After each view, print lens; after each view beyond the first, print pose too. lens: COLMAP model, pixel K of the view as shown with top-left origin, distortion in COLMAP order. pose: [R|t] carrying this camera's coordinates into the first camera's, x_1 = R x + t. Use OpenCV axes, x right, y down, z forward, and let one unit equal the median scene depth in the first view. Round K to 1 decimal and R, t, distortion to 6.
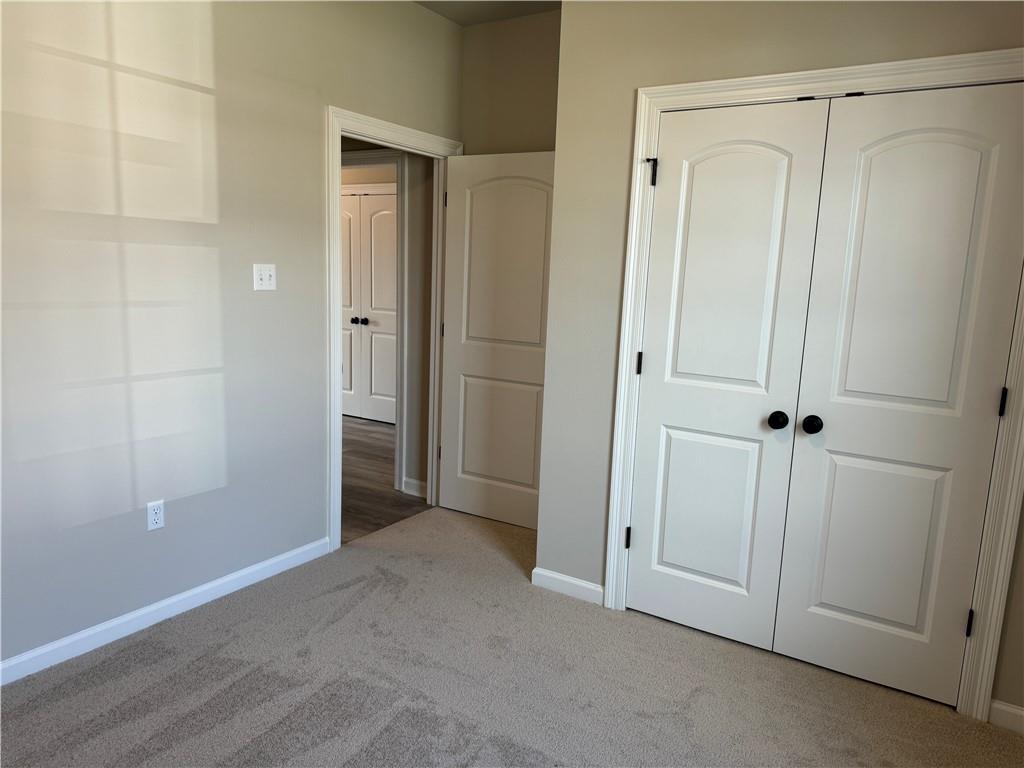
lens RADIAL K [[724.2, 0, 510.2], [0, 724.2, 382.2], [0, 0, 1]] dist [0.053180, -0.074660]
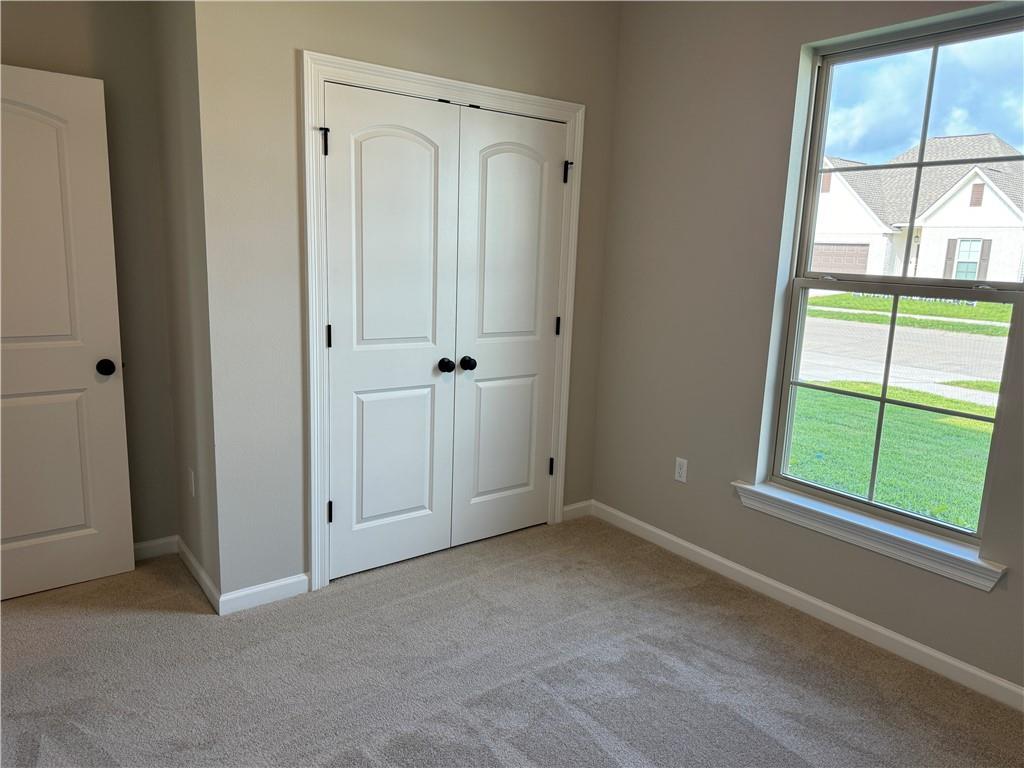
lens RADIAL K [[724.2, 0, 511.0], [0, 724.2, 388.2], [0, 0, 1]] dist [0.053180, -0.074660]
pose [[0.330940, -0.200070, 0.922199, -0.722504], [0.125397, 0.977923, 0.167160, -0.099202], [-0.935283, 0.060321, 0.348722, 0.454372]]
